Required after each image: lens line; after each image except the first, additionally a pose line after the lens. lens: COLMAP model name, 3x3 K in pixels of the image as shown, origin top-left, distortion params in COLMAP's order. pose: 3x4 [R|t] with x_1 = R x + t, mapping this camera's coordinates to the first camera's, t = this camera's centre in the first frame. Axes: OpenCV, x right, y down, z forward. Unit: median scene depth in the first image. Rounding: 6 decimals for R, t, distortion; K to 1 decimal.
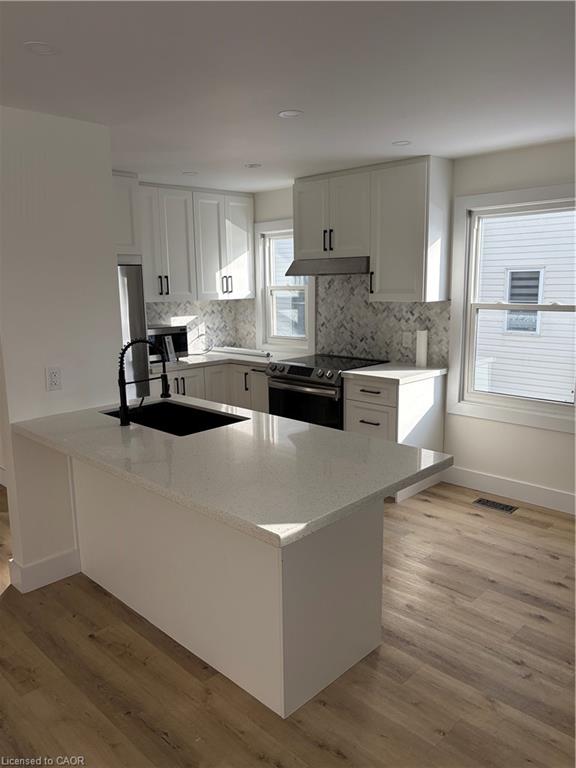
lens RADIAL K [[581.1, 0, 285.8], [0, 581.1, 388.7], [0, 0, 1]] dist [0.050914, -0.058576]
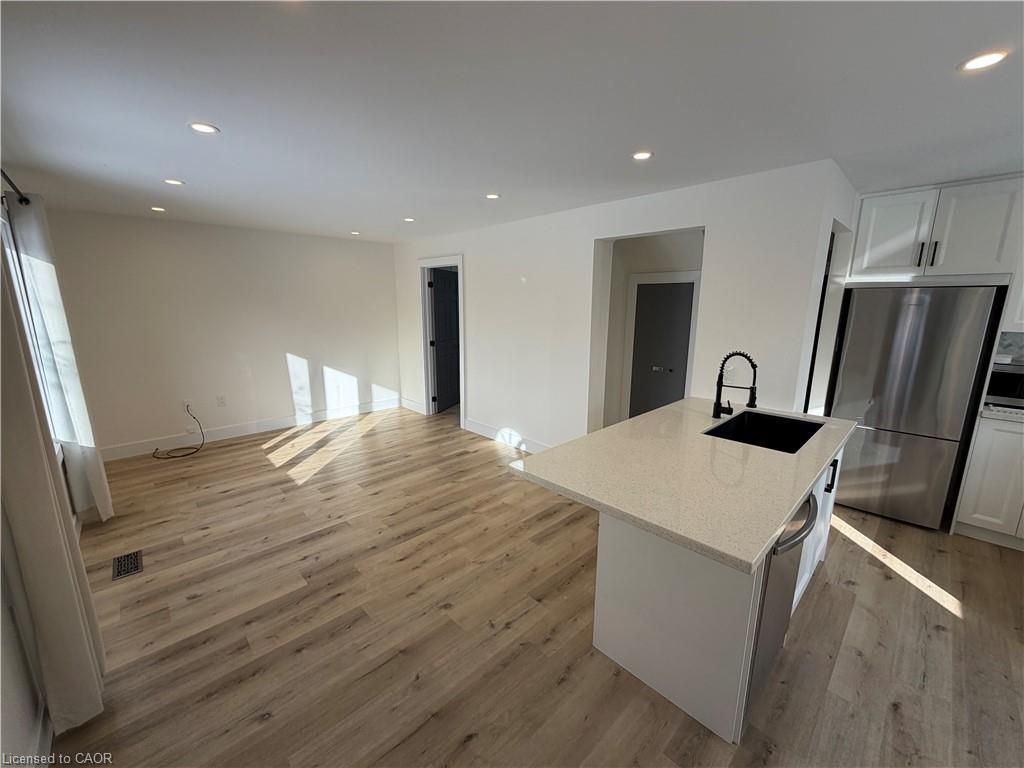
lens RADIAL K [[409.3, 0, 510.9], [0, 409.3, 385.0], [0, 0, 1]] dist [0.001552, 0.000355]
pose [[-0.031179, 0.214485, -0.976230, 0.353843], [-0.192003, 0.957229, 0.216442, -0.067176], [0.980899, 0.194187, 0.011336, 0.327425]]
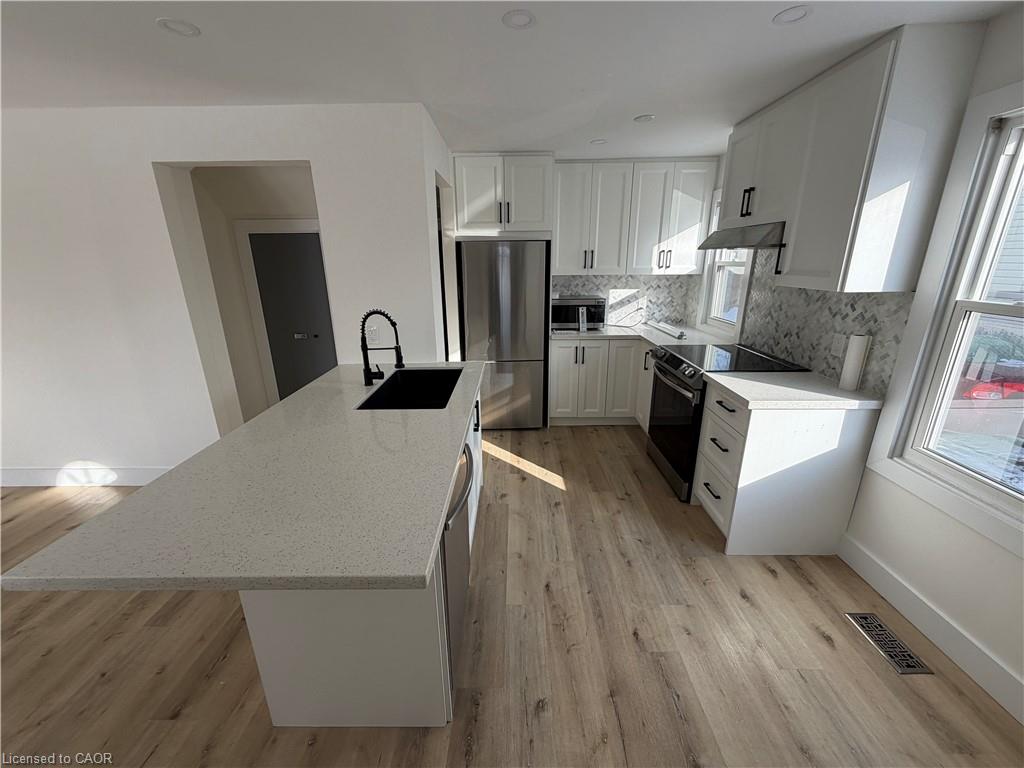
lens RADIAL K [[409.3, 0, 510.9], [0, 409.3, 385.0], [0, 0, 1]] dist [0.001552, 0.000355]
pose [[0.693511, 0.223590, -0.684873, 0.280784], [-0.136612, 0.974188, 0.179708, -0.072150], [0.707376, -0.031068, 0.706155, 0.381515]]
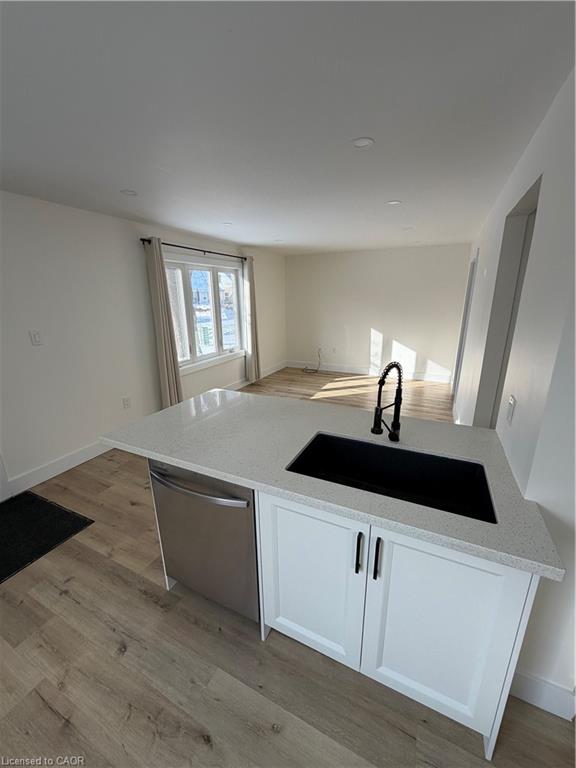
lens RADIAL K [[307.0, 0, 288.0], [0, 307.0, 384.0], [0, 0, 1]] dist [0.001552, 0.000355]
pose [[-0.947706, 0.114164, -0.298025, 0.033057], [-0.034665, 0.891480, 0.451731, -0.161302], [0.317255, 0.438439, -0.840904, 0.820686]]
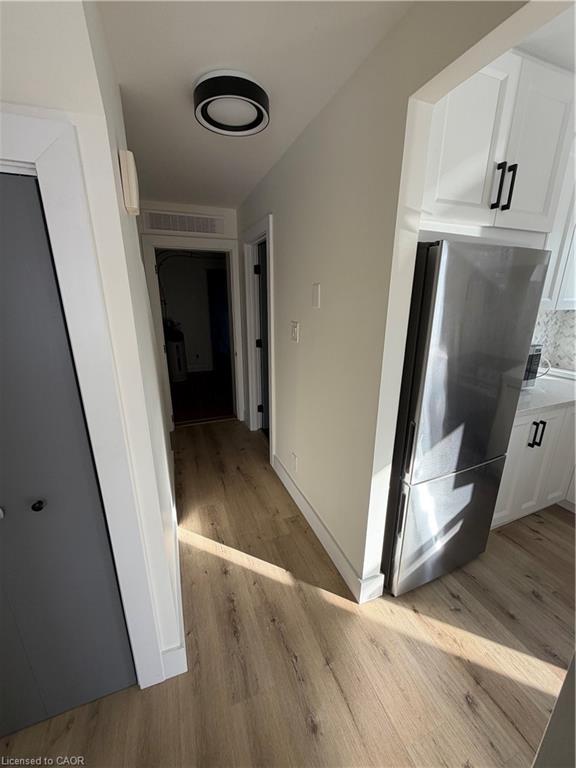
lens RADIAL K [[307.0, 0, 288.0], [0, 307.0, 384.0], [0, 0, 1]] dist [0.001552, 0.000355]
pose [[0.914399, 0.130885, -0.383072, -0.338644], [-0.089846, 0.988305, 0.123213, -0.086429], [0.394719, -0.078248, 0.915464, 0.568086]]
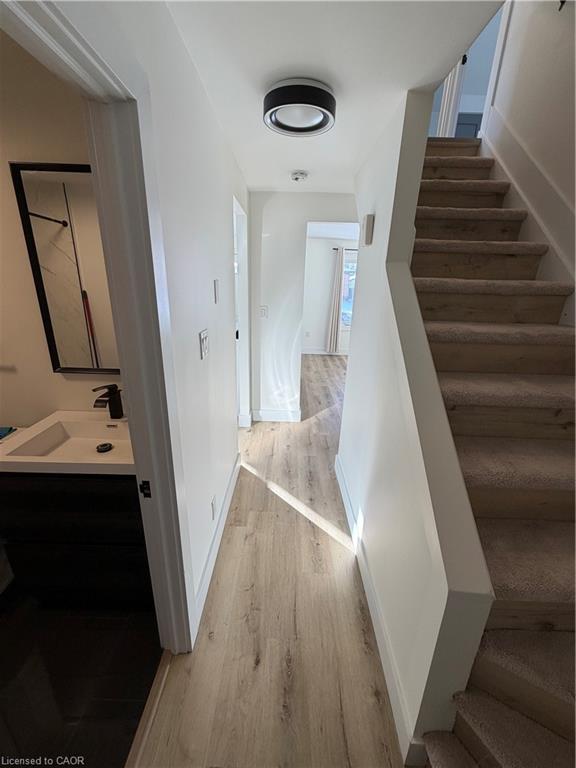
lens RADIAL K [[309.6, 0, 288.0], [0, 309.6, 384.0], [0, 0, 1]] dist [0.000543, -0.000031]
pose [[-0.700367, -0.234308, 0.674230, -0.791372], [0.114299, 0.895583, 0.429962, -0.196301], [-0.704572, 0.378195, -0.600456, 1.121715]]
